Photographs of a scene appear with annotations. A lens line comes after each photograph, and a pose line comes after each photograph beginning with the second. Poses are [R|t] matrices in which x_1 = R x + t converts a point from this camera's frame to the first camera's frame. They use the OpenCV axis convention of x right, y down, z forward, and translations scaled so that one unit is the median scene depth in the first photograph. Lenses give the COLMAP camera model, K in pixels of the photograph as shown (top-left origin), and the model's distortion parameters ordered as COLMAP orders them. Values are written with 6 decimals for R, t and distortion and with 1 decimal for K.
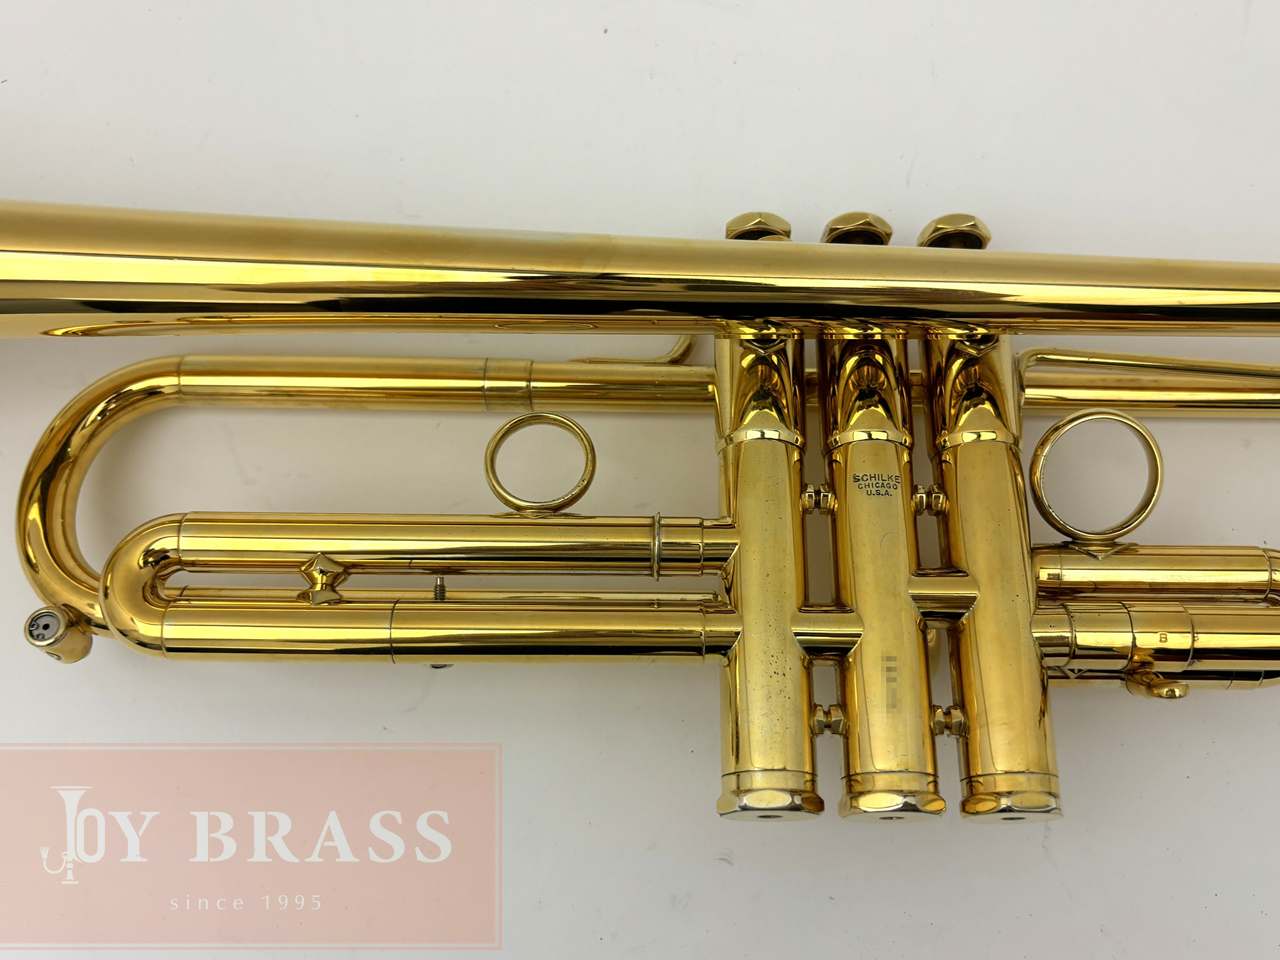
lens RADIAL K [[1068.3, 0, 635.8], [0, 1068.3, 482.2], [0, 0, 1]] dist [0.012691, -0.001205]
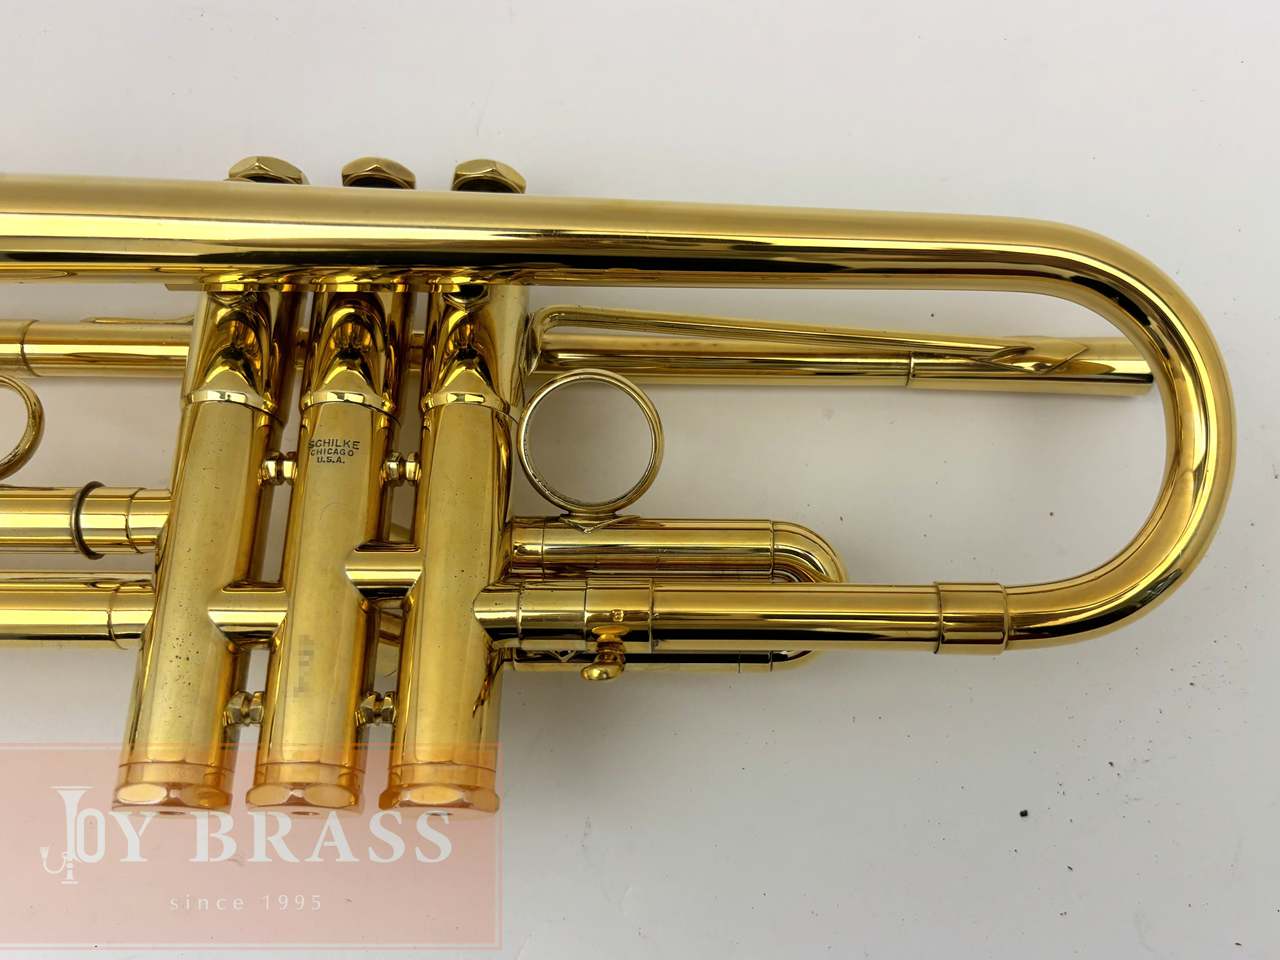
lens RADIAL K [[1146.3, 0, 651.3], [0, 1146.3, 471.3], [0, 0, 1]] dist [0.010871, 0.000706]
pose [[0.999997, -0.001879, 0.001359, 0.479038], [0.001863, 0.999932, 0.011480, 0.008288], [-0.001380, -0.011477, 0.999933, 0.015183]]
